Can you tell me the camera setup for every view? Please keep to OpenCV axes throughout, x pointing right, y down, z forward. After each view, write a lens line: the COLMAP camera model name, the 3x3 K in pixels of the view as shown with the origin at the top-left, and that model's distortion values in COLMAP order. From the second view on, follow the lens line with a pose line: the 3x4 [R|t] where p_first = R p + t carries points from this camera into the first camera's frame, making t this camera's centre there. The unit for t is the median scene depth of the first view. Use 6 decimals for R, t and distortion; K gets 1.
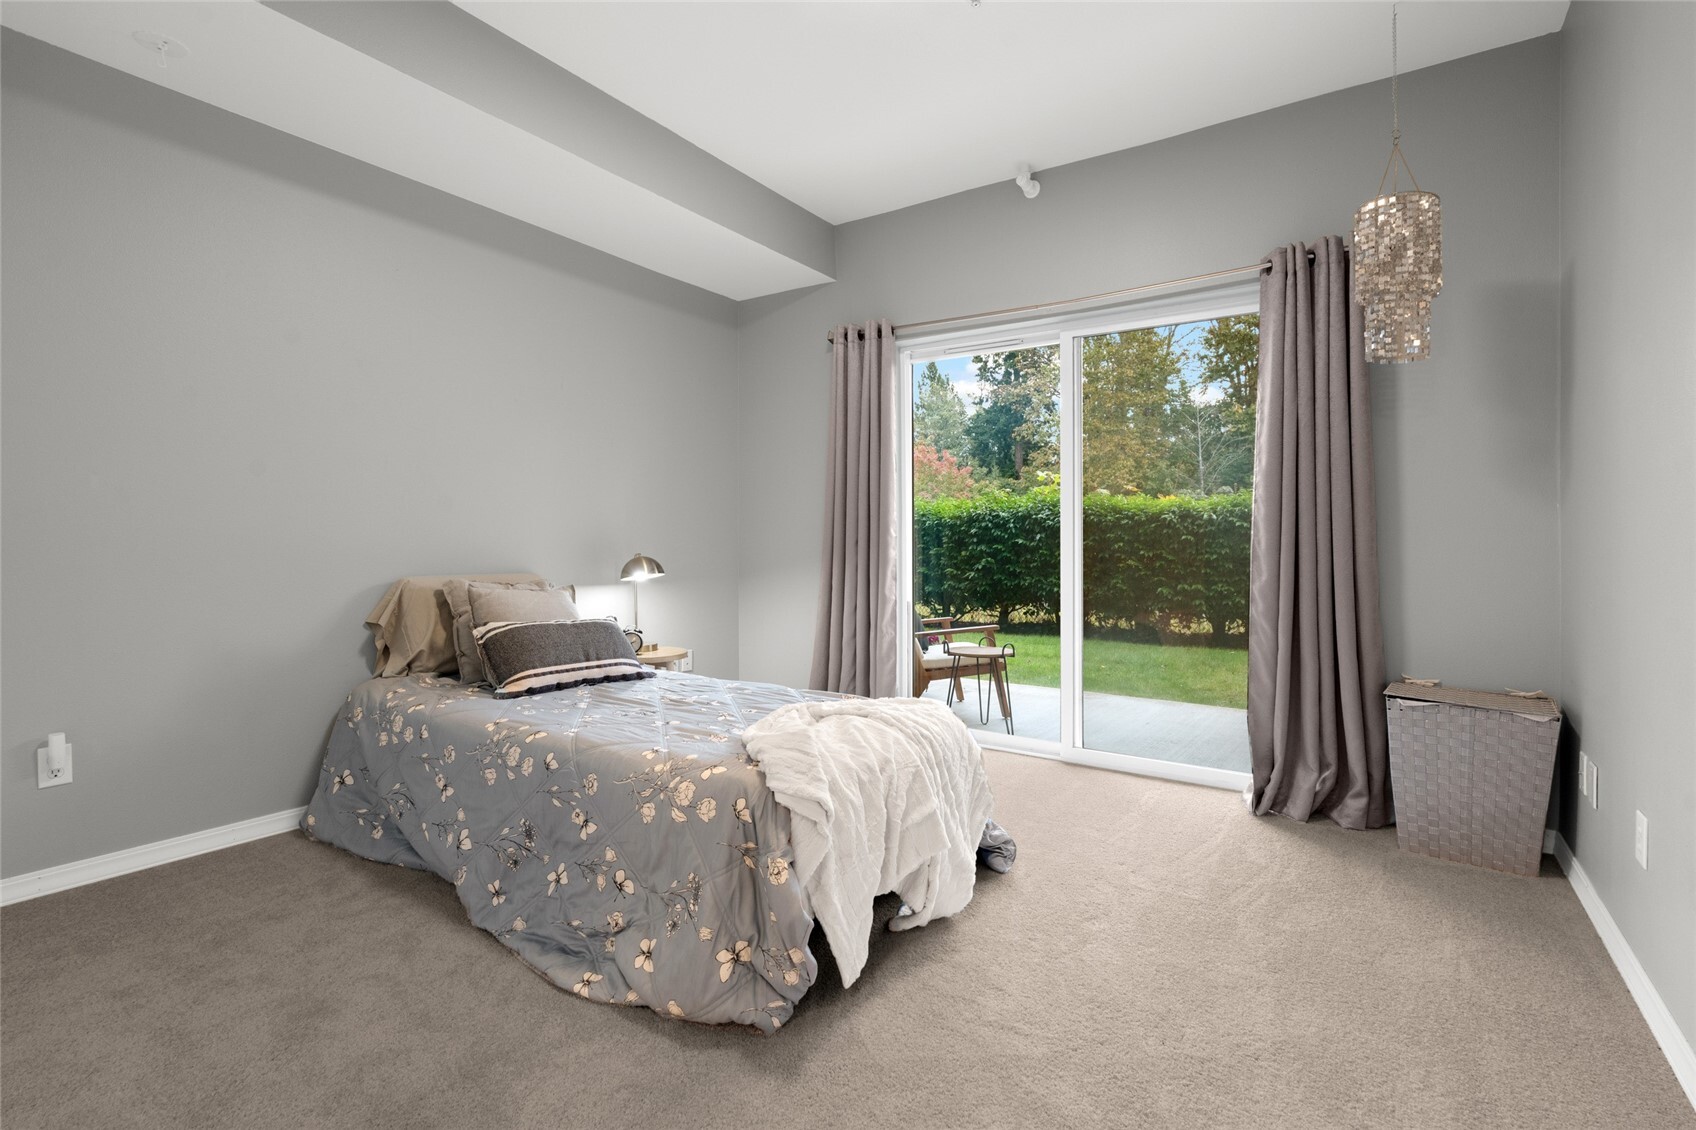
lens RADIAL K [[798.4, 0, 842.7], [0, 798.4, 530.7], [0, 0, 1]] dist [-0.004770, 0.003273]
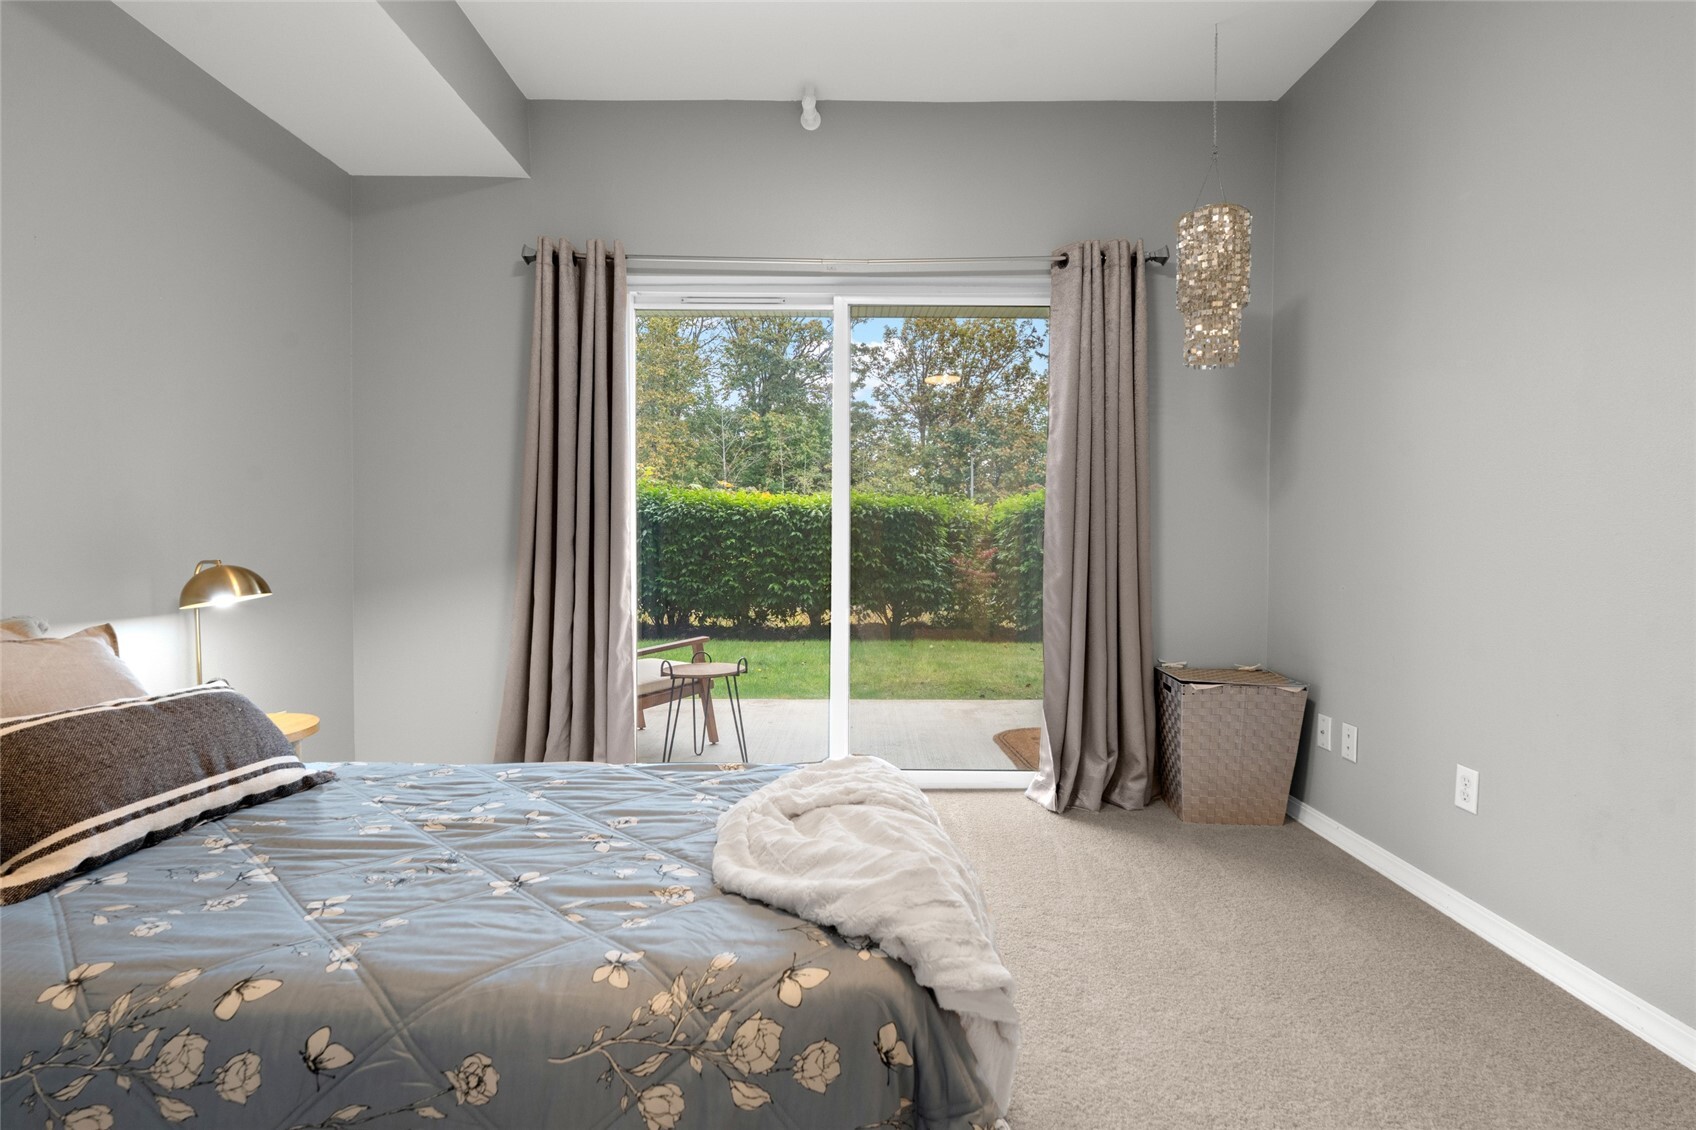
lens RADIAL K [[798.4, 0, 852.5], [0, 798.4, 549.0], [0, 0, 1]] dist [-0.004770, 0.003273]
pose [[0.826864, -0.010563, 0.562303, -0.287659], [-0.004783, 0.999655, 0.025812, 0.003590], [-0.562381, -0.024033, 0.826529, 0.379876]]
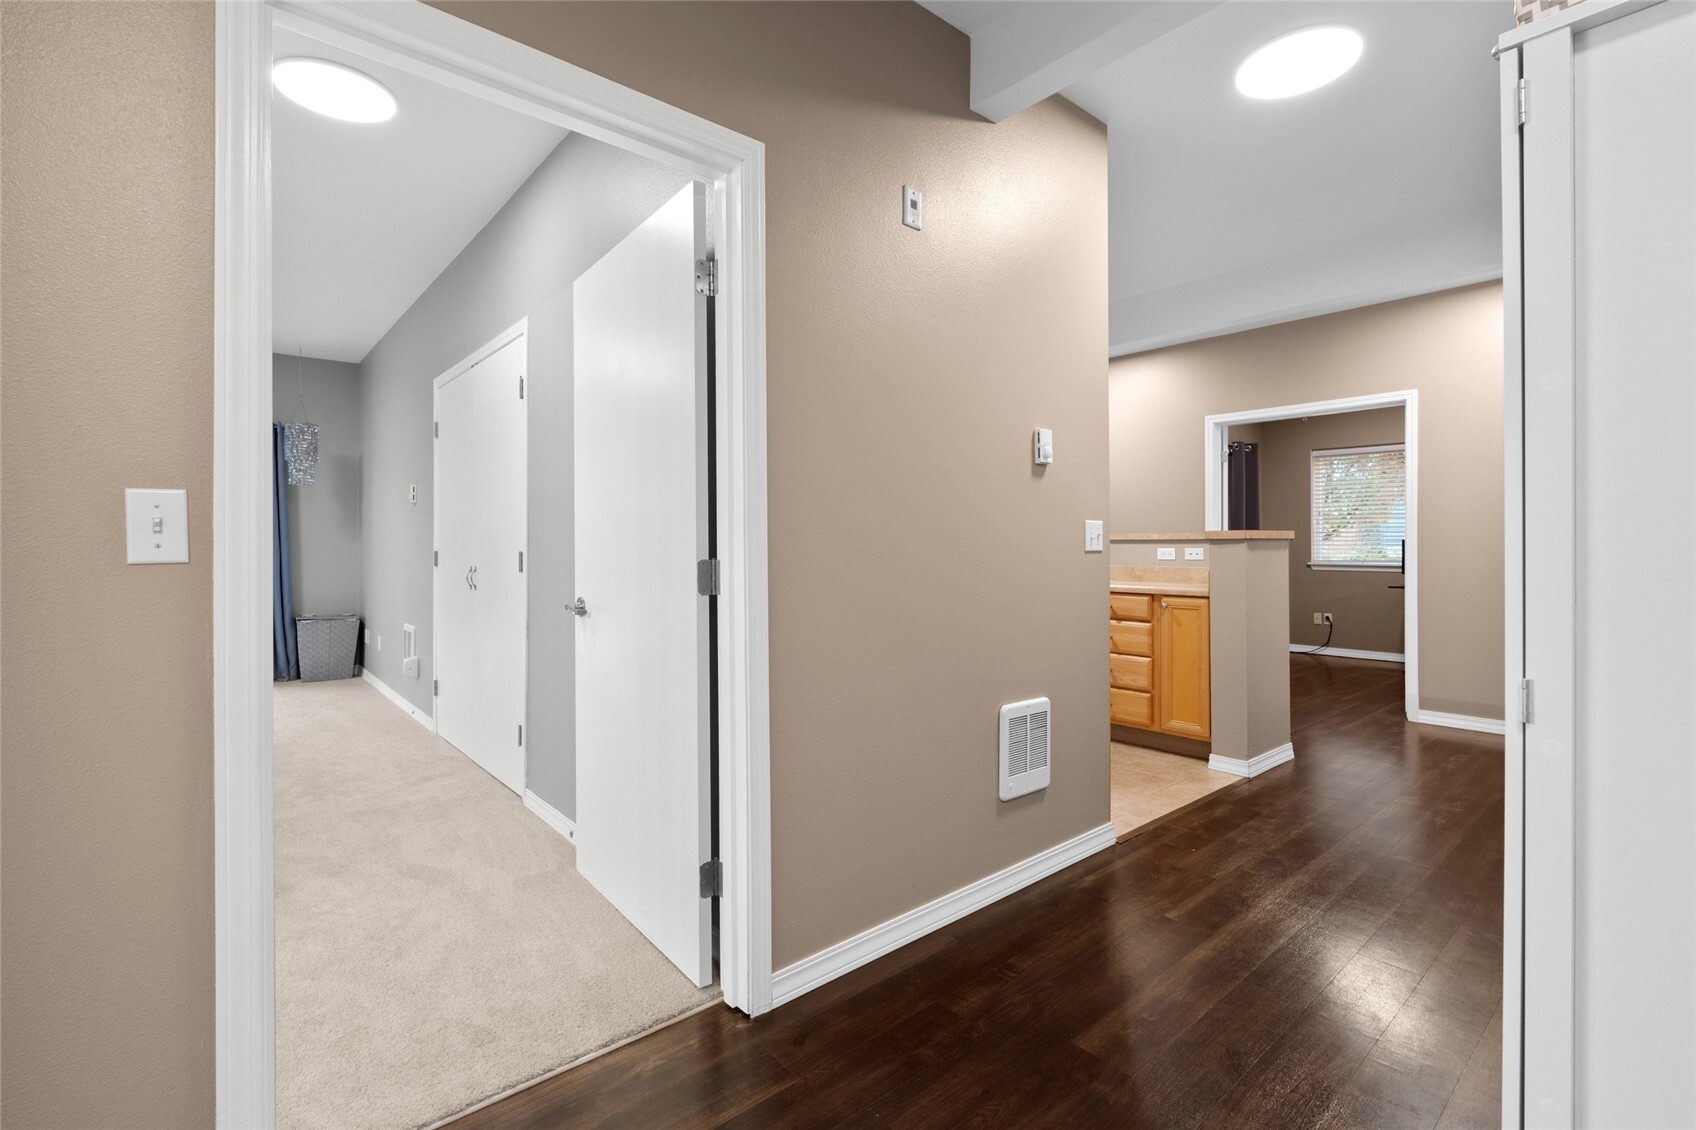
lens RADIAL K [[758.1, 0, 836.5], [0, 758.1, 542.7], [0, 0, 1]] dist [-0.010427, 0.003295]
pose [[0.281653, -0.007961, 0.959483, -1.090006], [-0.004793, 0.999941, 0.009704, -0.063026], [-0.959504, -0.007332, 0.281599, -1.260277]]
